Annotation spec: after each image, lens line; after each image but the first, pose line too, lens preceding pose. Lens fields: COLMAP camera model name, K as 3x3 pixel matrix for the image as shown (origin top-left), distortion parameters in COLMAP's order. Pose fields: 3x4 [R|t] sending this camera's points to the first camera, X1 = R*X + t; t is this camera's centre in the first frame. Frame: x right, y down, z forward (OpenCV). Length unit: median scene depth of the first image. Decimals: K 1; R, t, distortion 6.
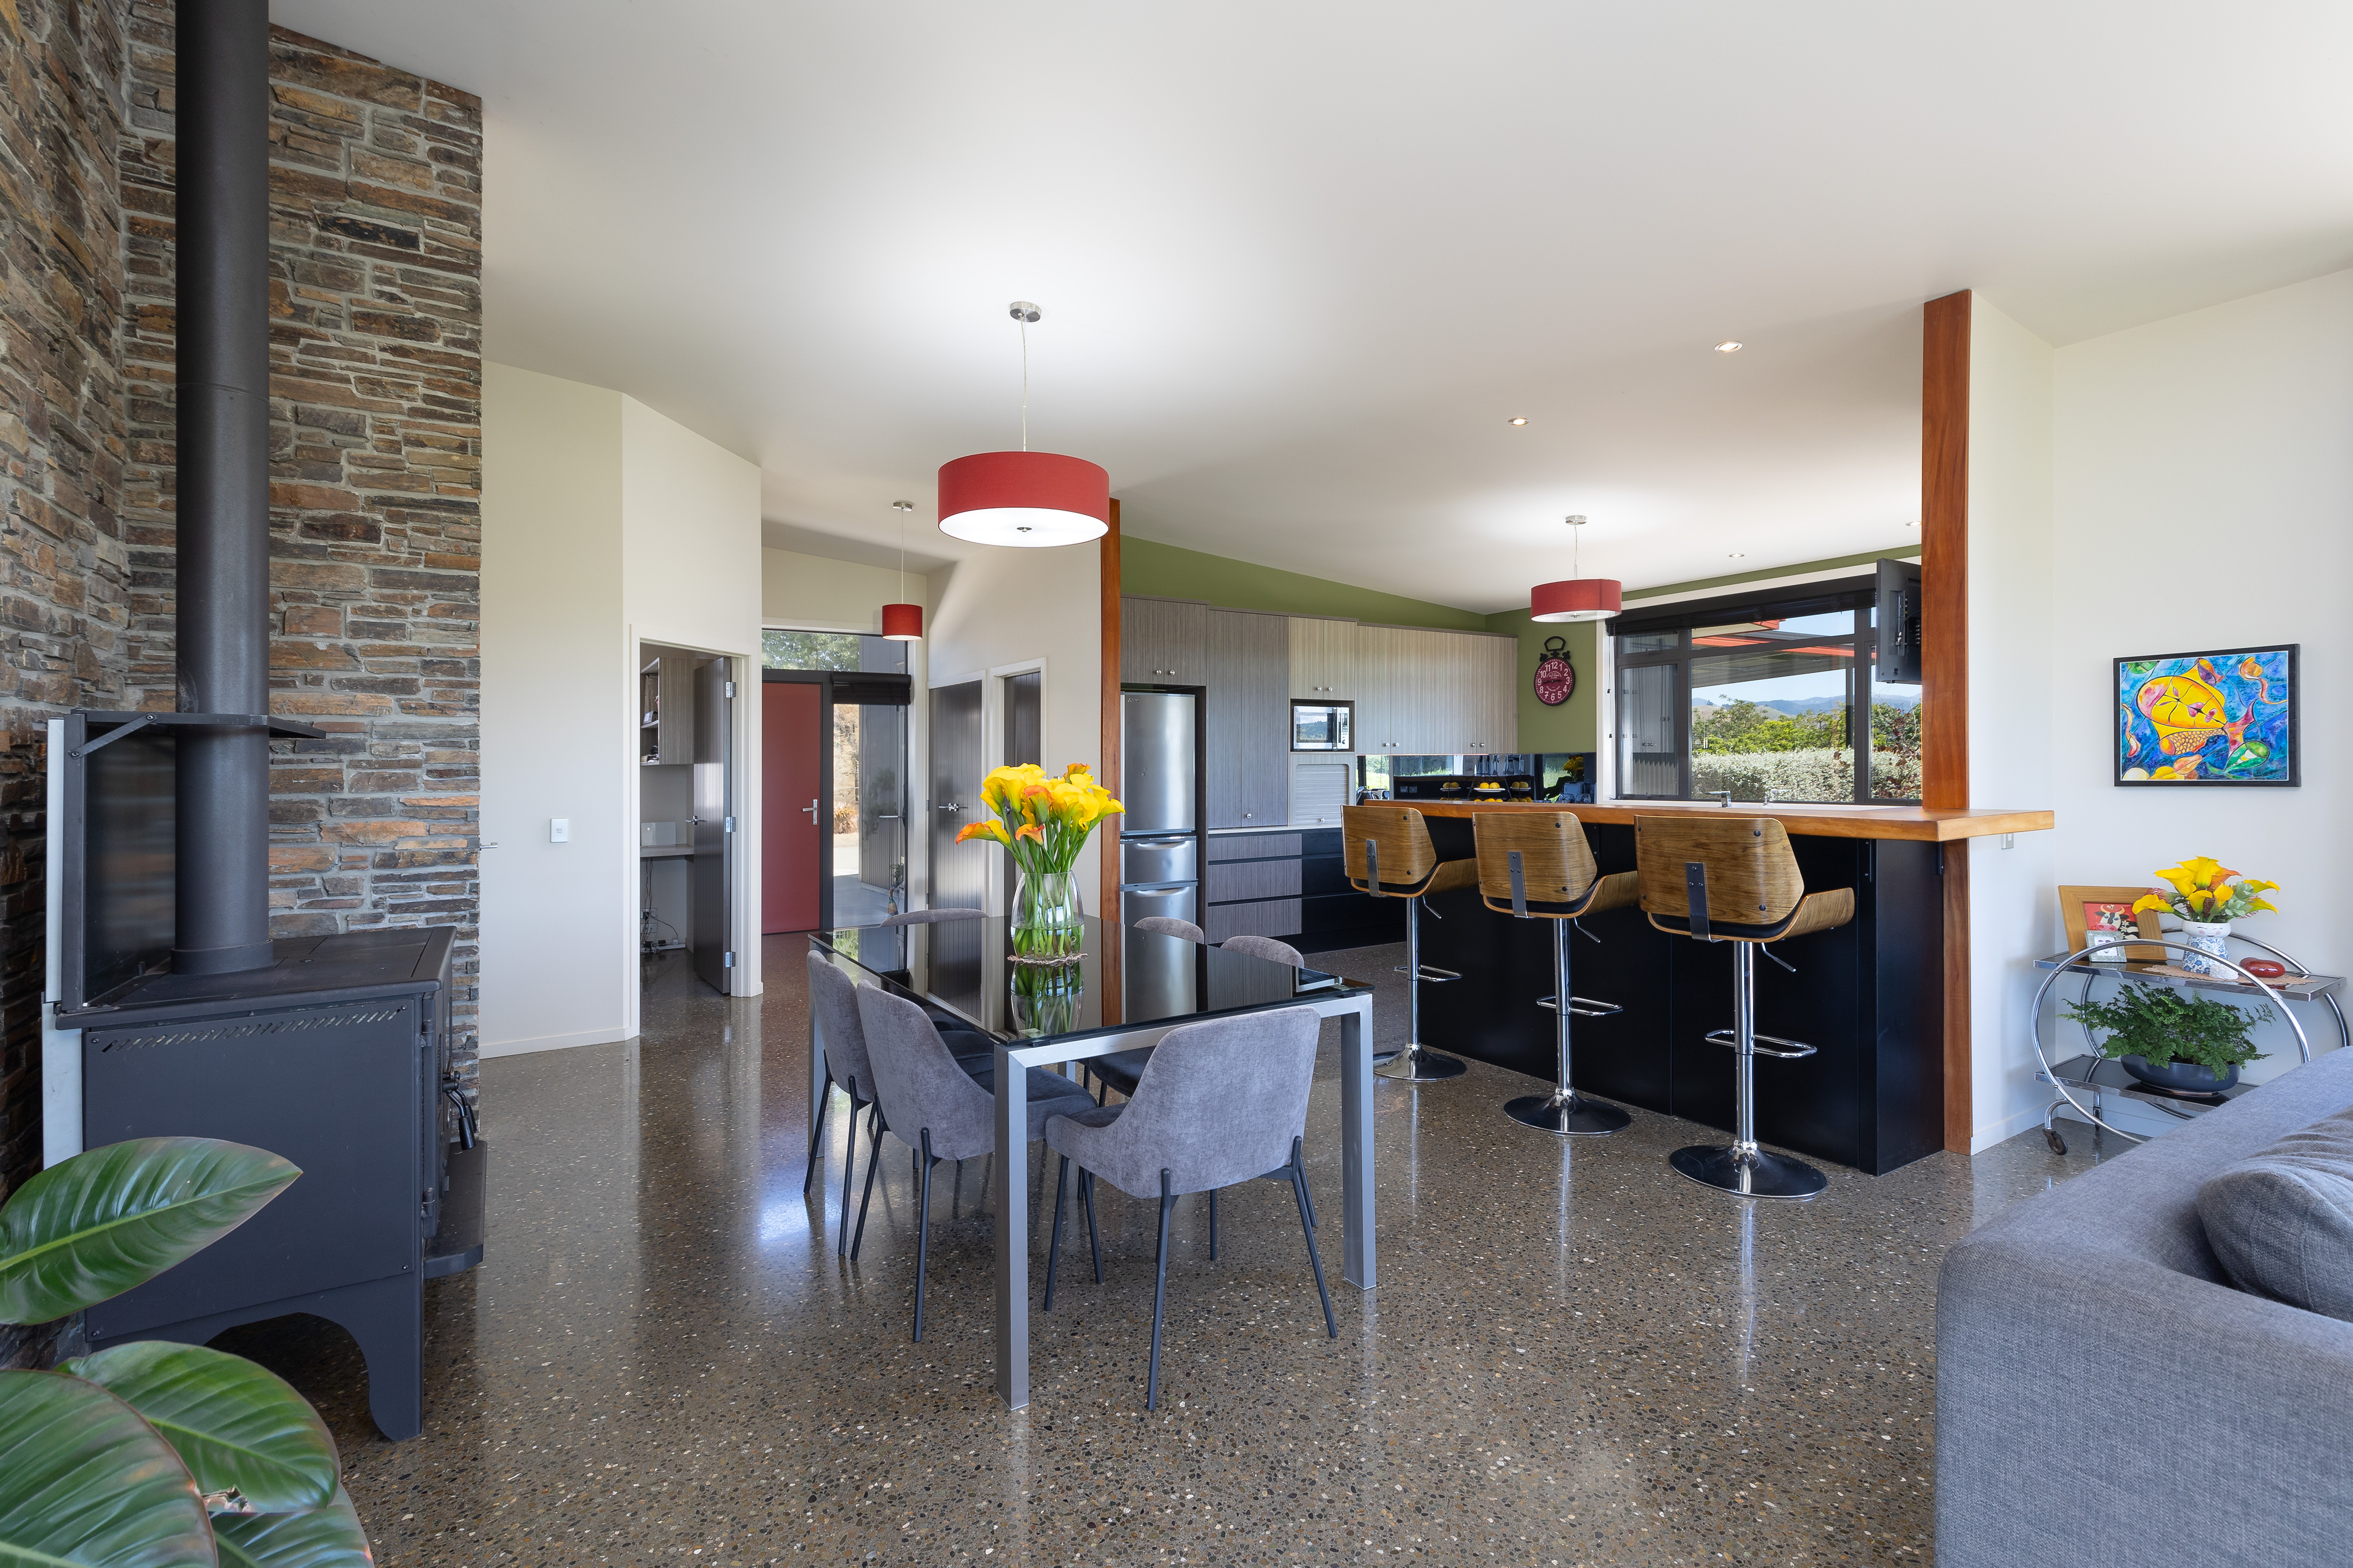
lens RADIAL K [[1078.3, 0, 1155.4], [0, 1078.3, 777.3], [0, 0, 1]] dist [-0.003683, 0.000819]
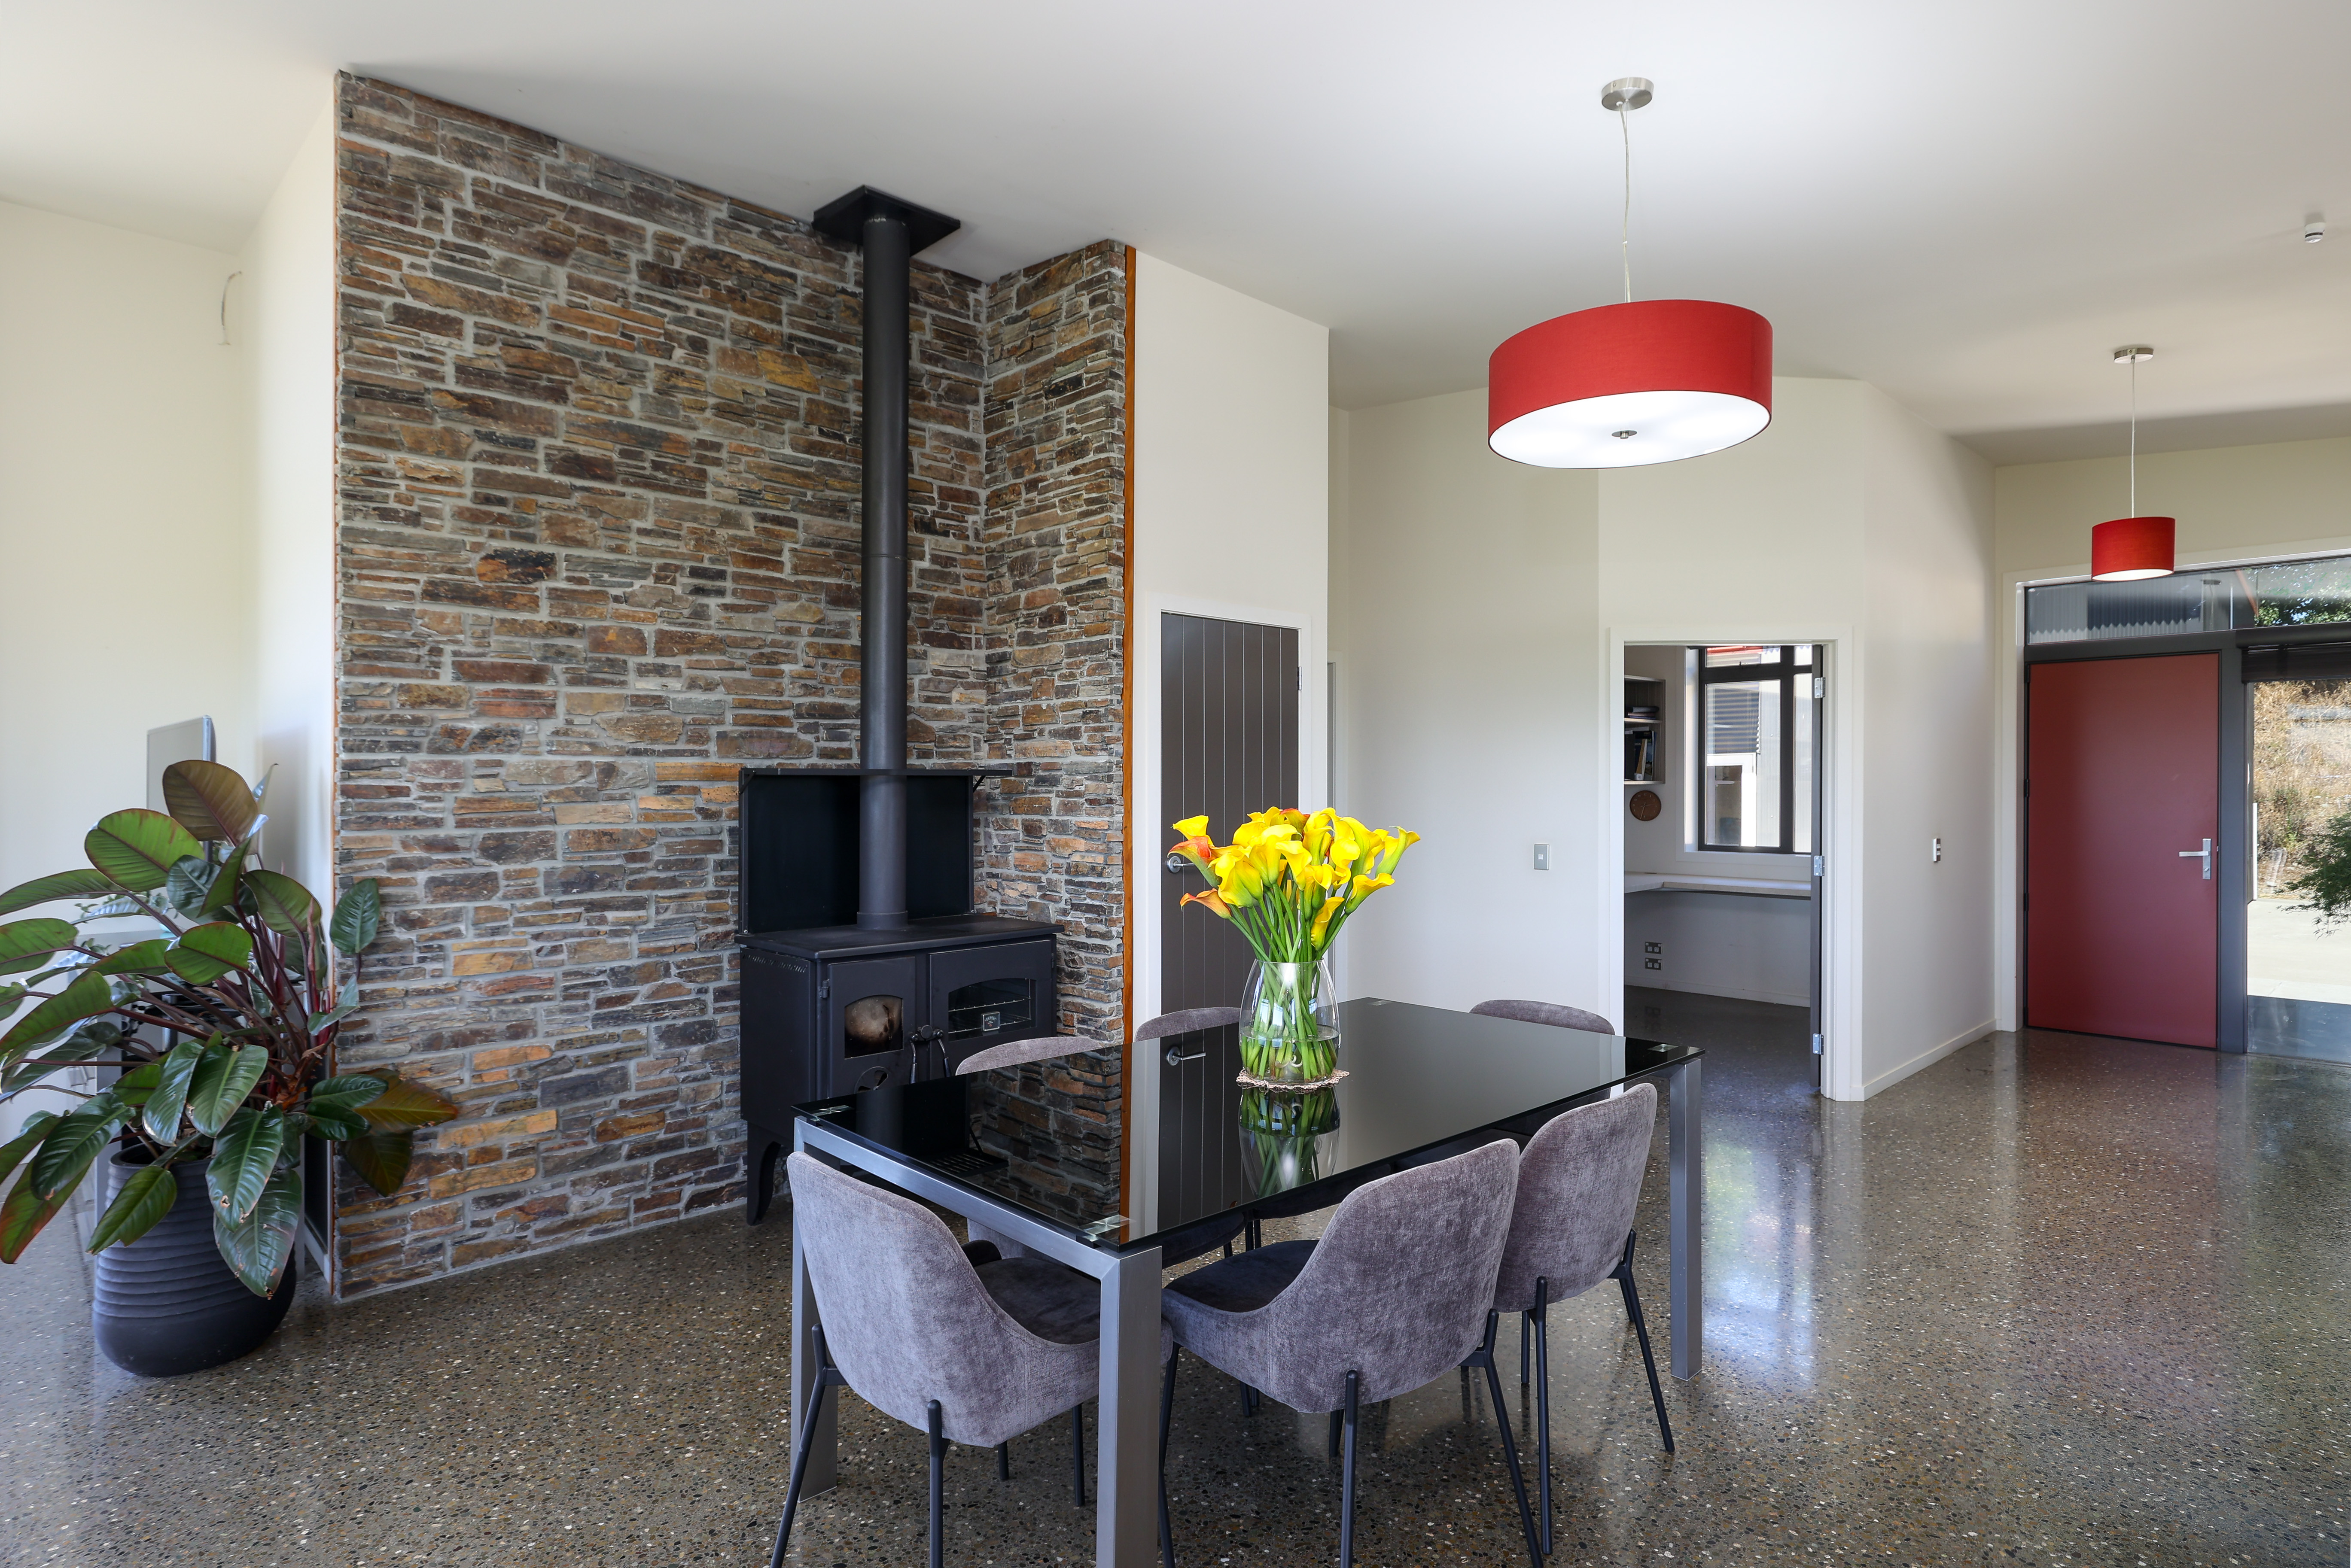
lens RADIAL K [[1186.0, 0, 1174.3], [0, 1186.0, 784.1], [0, 0, 1]] dist [-0.002580, -0.000117]
pose [[0.226761, 0.007555, -0.973921, 0.698306], [-0.011595, 0.999920, 0.005057, -0.032836], [0.973881, 0.010145, 0.226831, 0.799808]]
